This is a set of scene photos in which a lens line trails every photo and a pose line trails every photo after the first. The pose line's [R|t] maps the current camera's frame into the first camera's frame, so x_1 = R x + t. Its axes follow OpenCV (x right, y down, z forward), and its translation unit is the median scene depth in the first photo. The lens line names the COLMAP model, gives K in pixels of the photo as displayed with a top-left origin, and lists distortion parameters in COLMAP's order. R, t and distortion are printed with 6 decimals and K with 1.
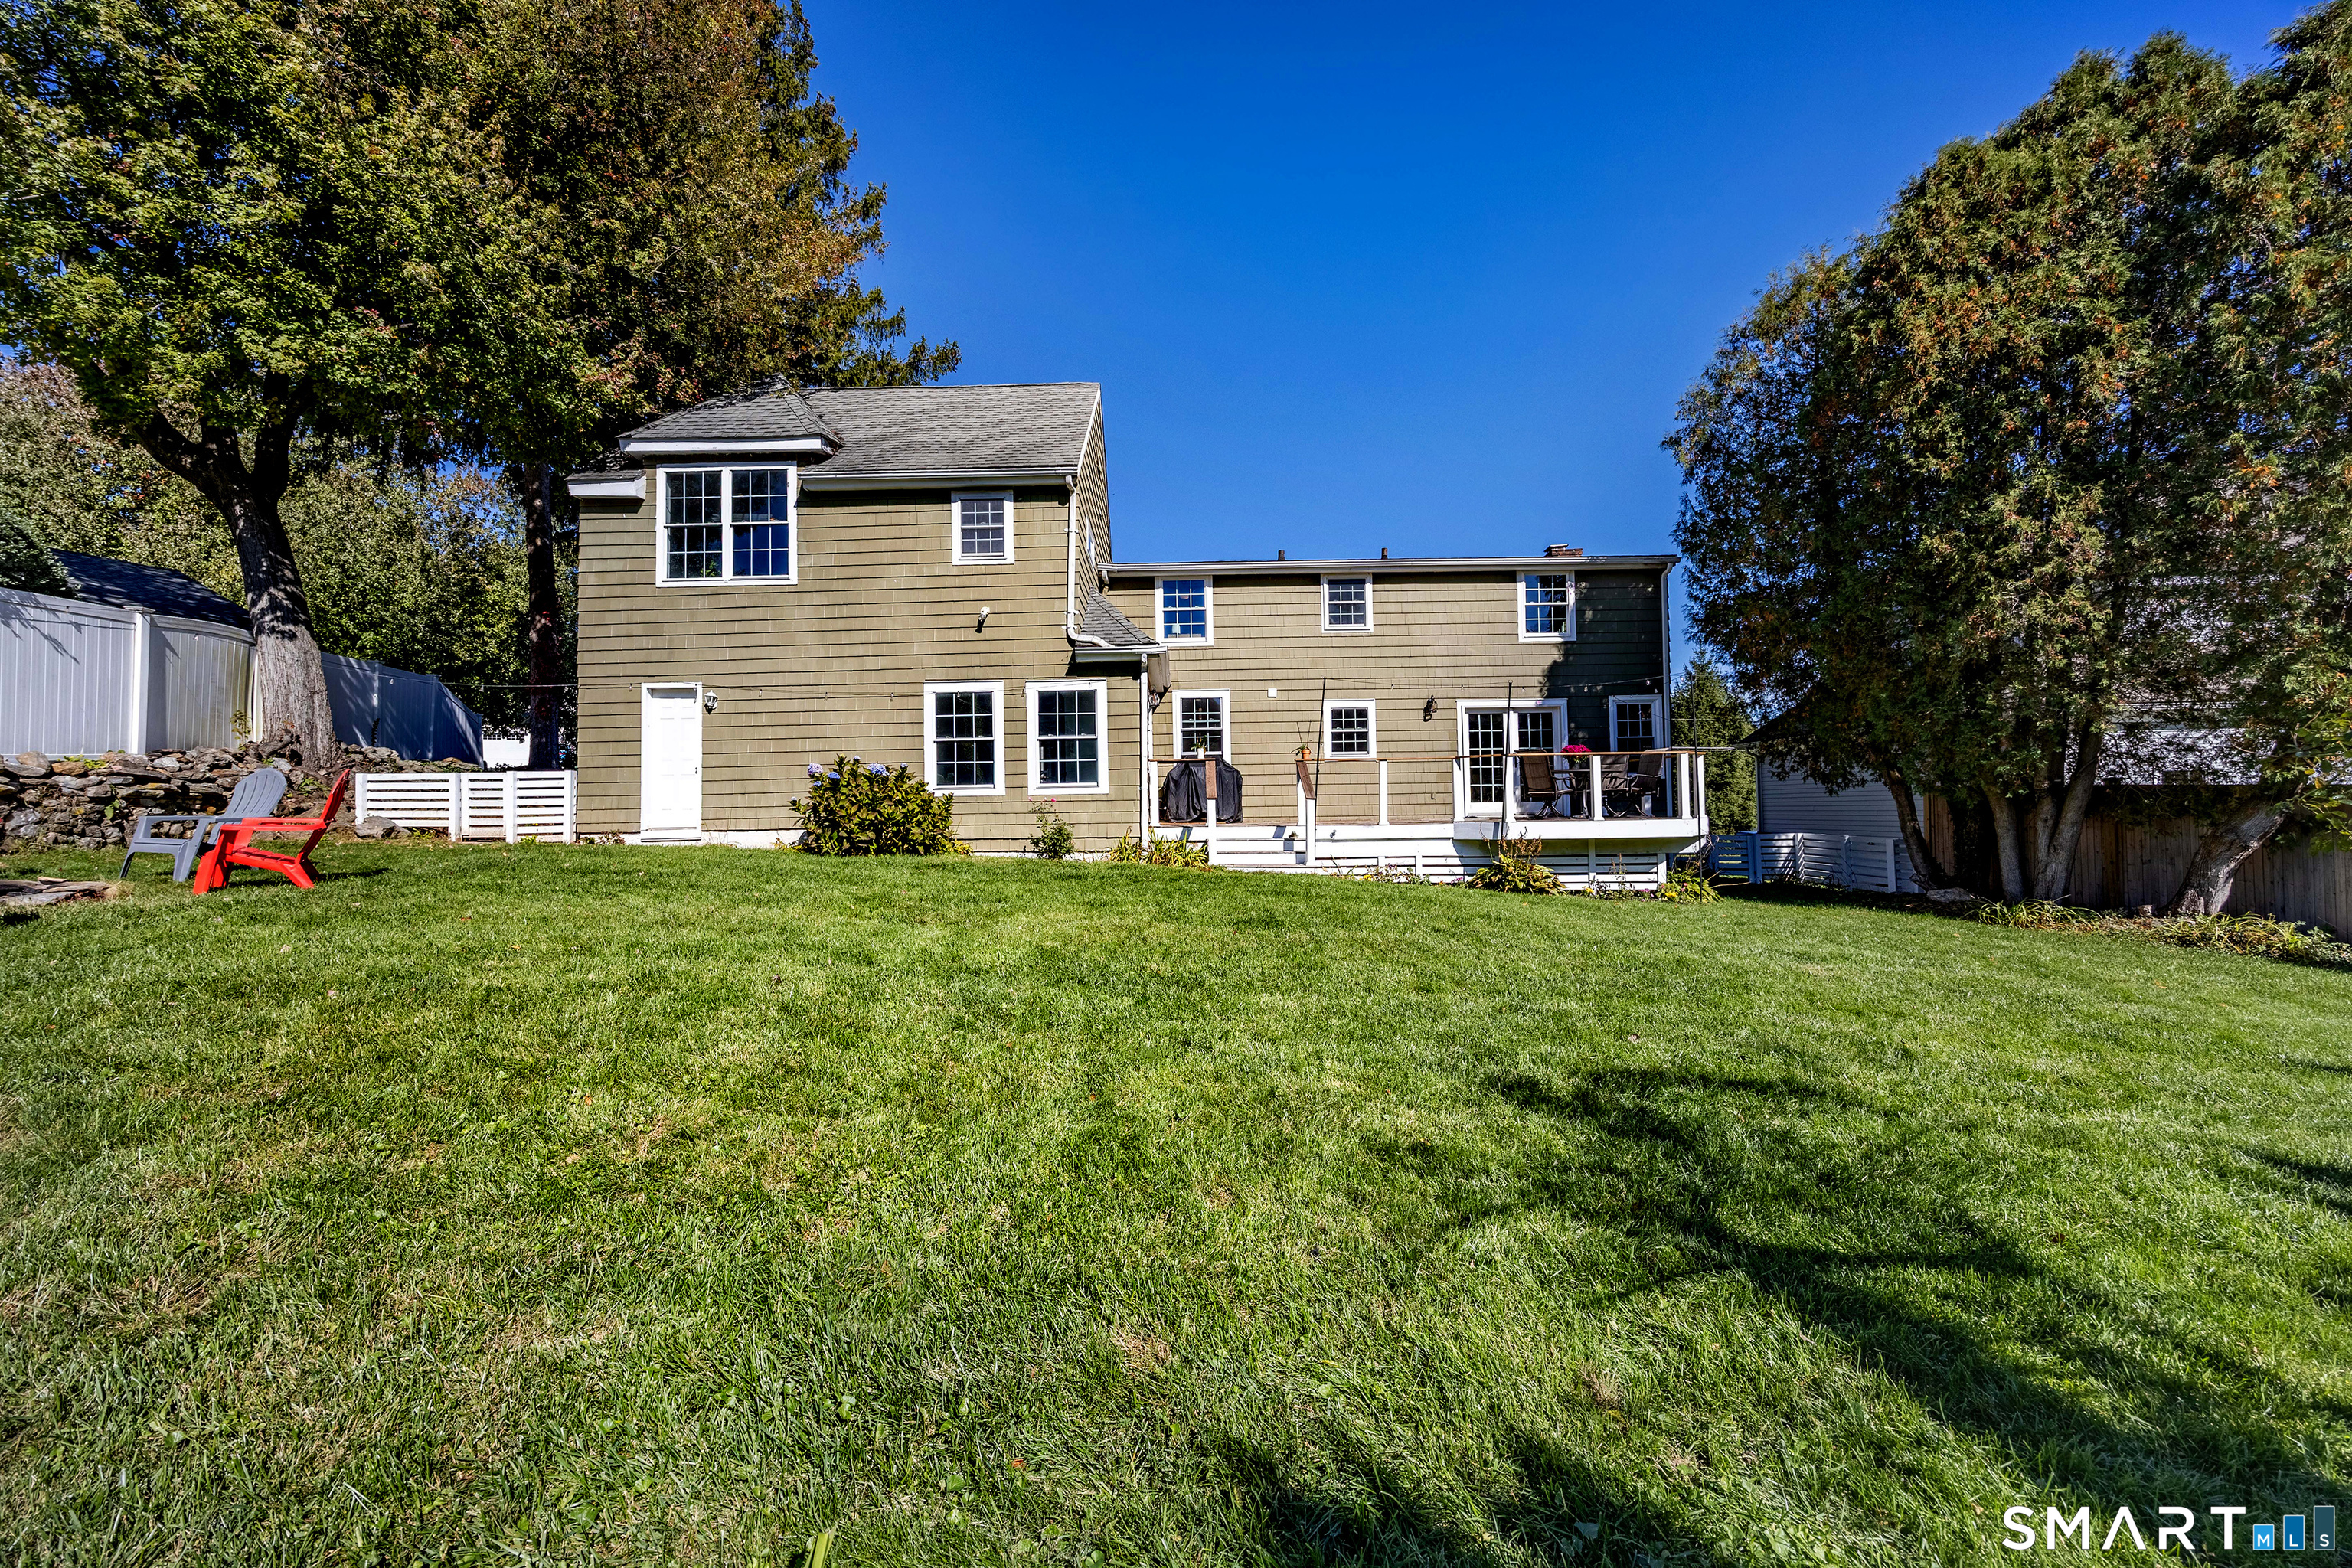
lens RADIAL K [[884.9, 0, 1176.0], [0, 884.9, 784.0], [0, 0, 1]] dist [-0.003780, -0.000097]
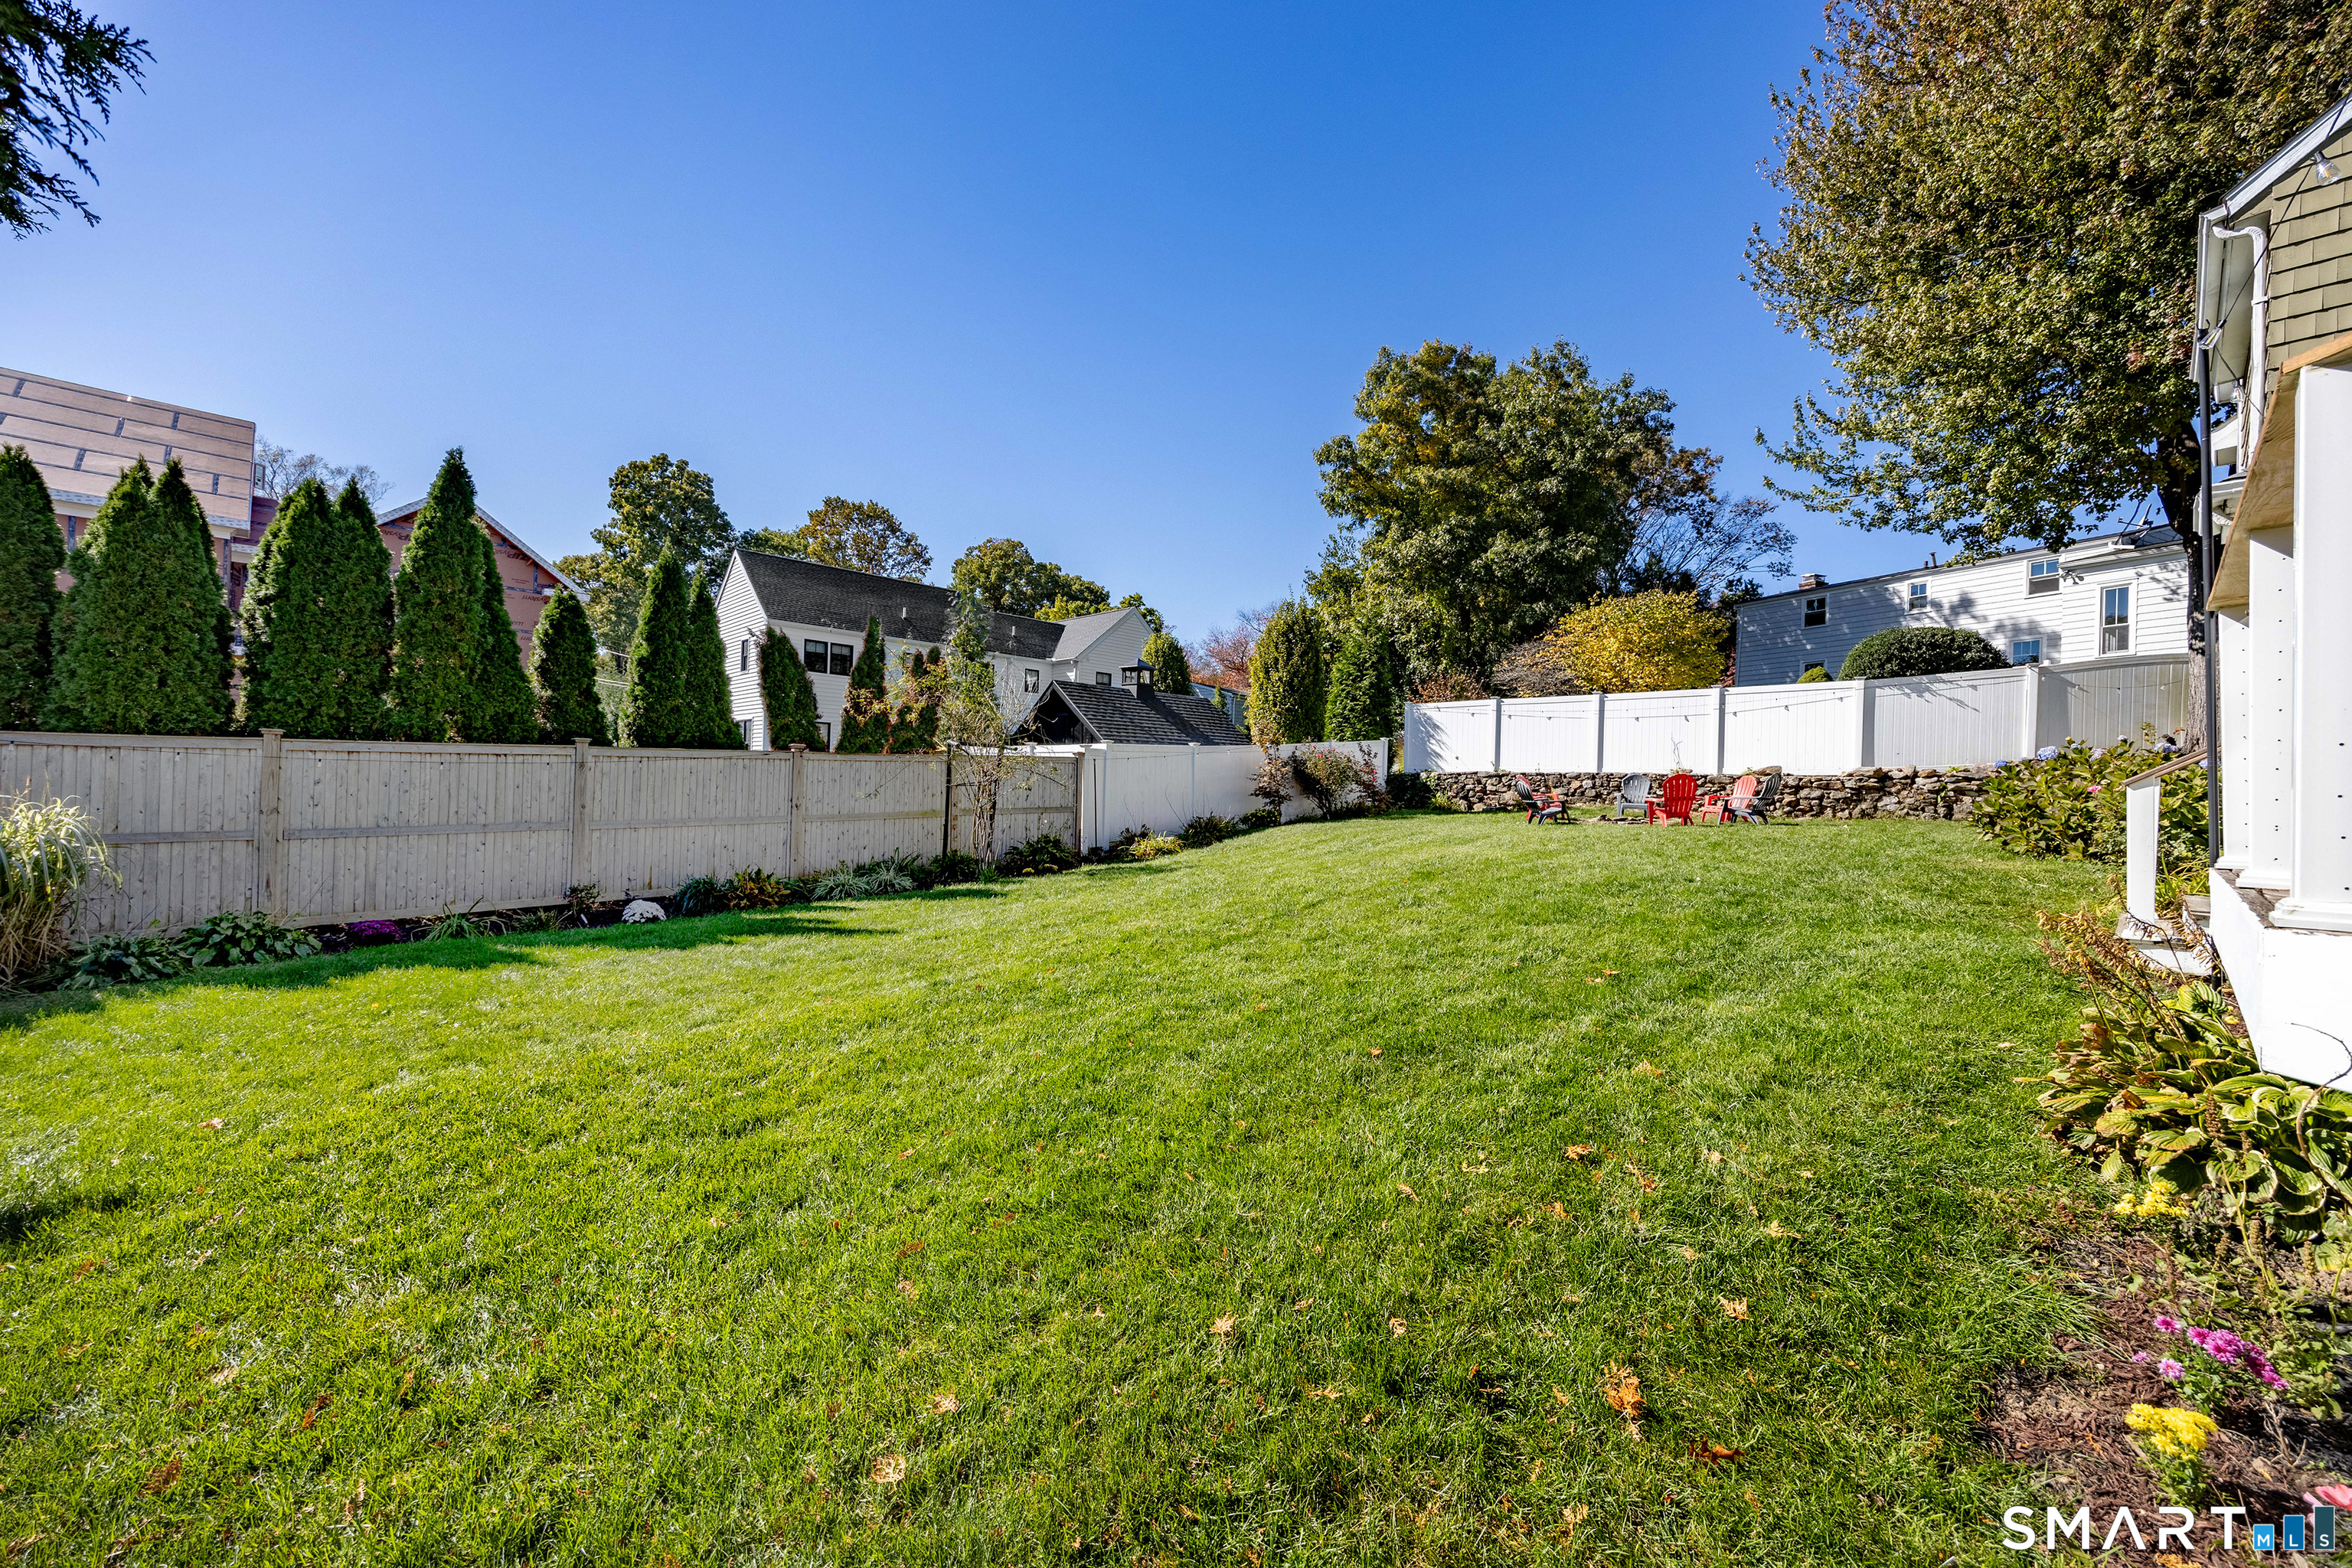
lens RADIAL K [[884.9, 0, 1176.0], [0, 884.9, 784.0], [0, 0, 1]] dist [-0.003780, -0.000097]
pose [[-0.742492, -0.010078, -0.669780, 0.747780], [0.000252, 0.999883, -0.015324, 0.021266], [0.669855, -0.011547, -0.742402, 0.931996]]
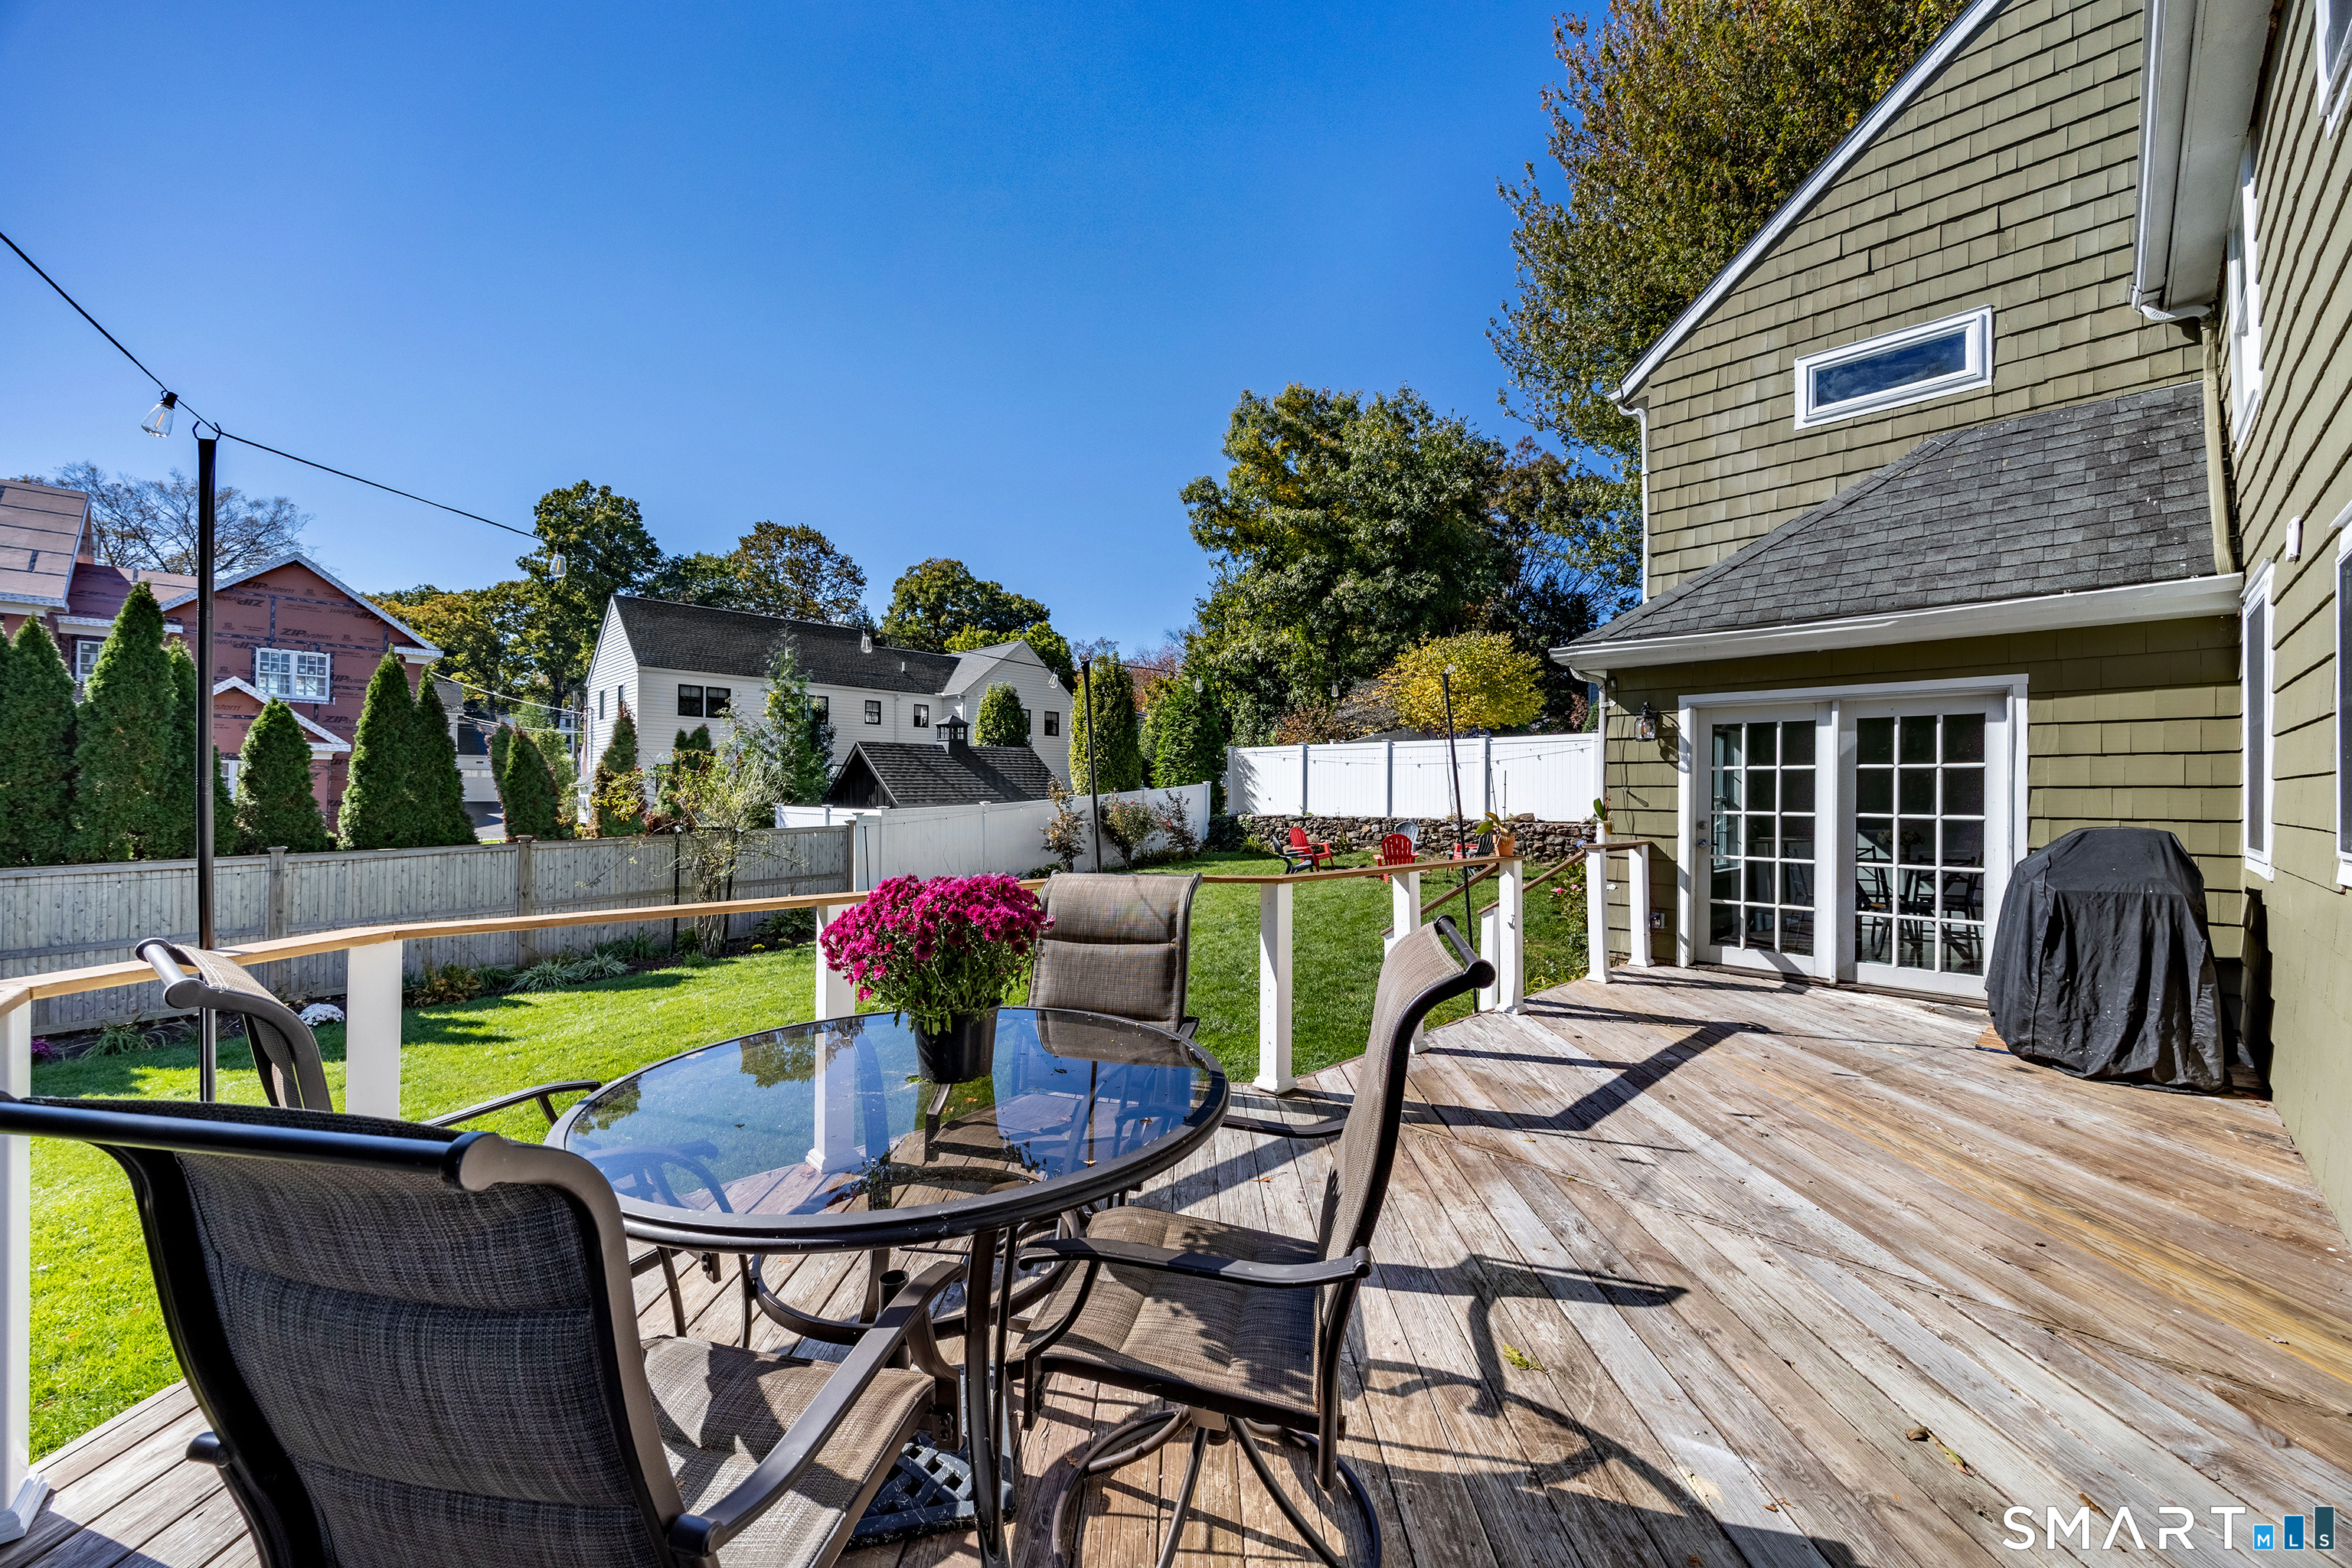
lens RADIAL K [[885.8, 0, 1176.0], [0, 885.8, 784.0], [0, 0, 1]] dist [-0.007193, 0.000205]
pose [[-0.721887, 0.001043, -0.692010, 0.571431], [0.022742, 0.999494, -0.022219, -0.055679], [0.691637, -0.031777, -0.721546, 1.189938]]
